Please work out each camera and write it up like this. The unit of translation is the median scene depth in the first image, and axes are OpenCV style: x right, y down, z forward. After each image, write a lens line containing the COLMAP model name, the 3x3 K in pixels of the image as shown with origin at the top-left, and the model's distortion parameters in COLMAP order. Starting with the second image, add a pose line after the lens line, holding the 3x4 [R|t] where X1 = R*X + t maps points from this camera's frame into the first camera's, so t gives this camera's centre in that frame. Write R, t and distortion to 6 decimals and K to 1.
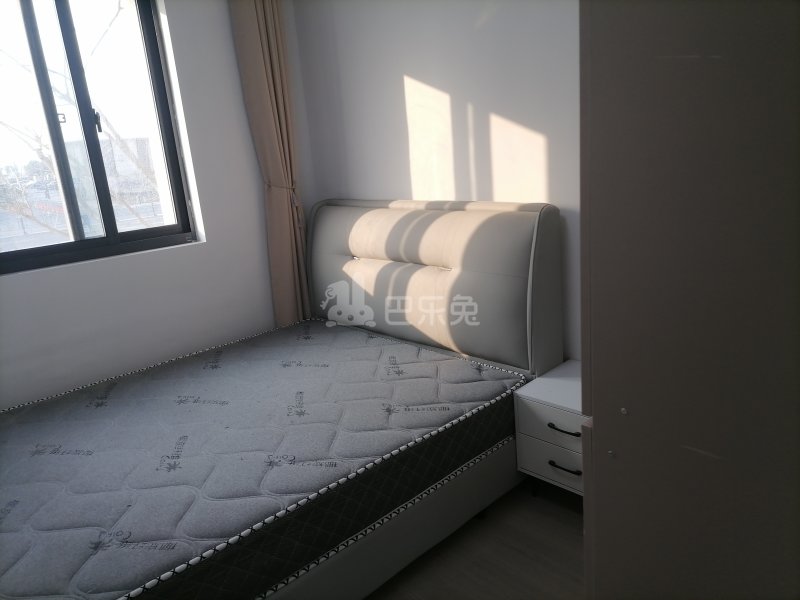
lens RADIAL K [[595.9, 0, 398.4], [0, 595.9, 306.0], [0, 0, 1]] dist [0.045761, -0.021951]
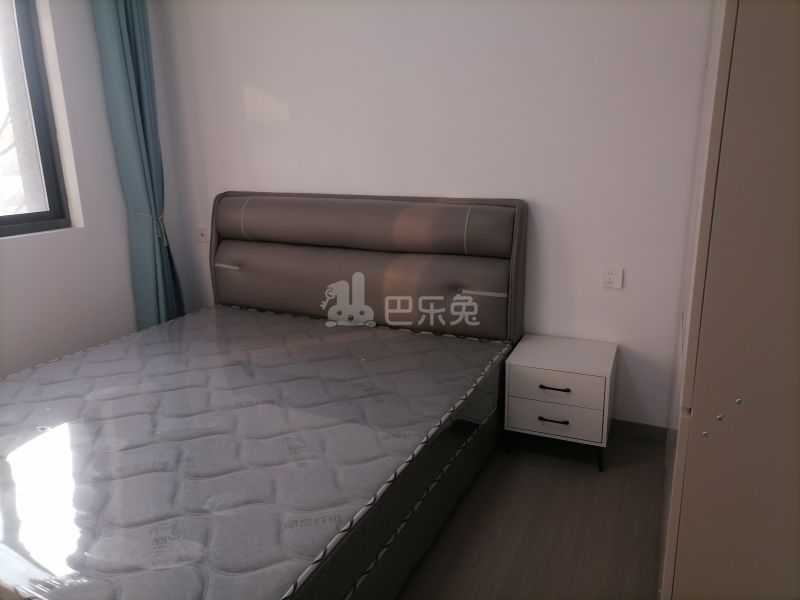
lens RADIAL K [[595.9, 0, 397.4], [0, 595.9, 300.4], [0, 0, 1]] dist [0.045761, -0.021951]
pose [[0.922155, -0.013611, 0.386581, -0.417059], [0.020271, 0.999708, -0.013156, 0.031769], [-0.386289, 0.019968, 0.922162, -0.001166]]
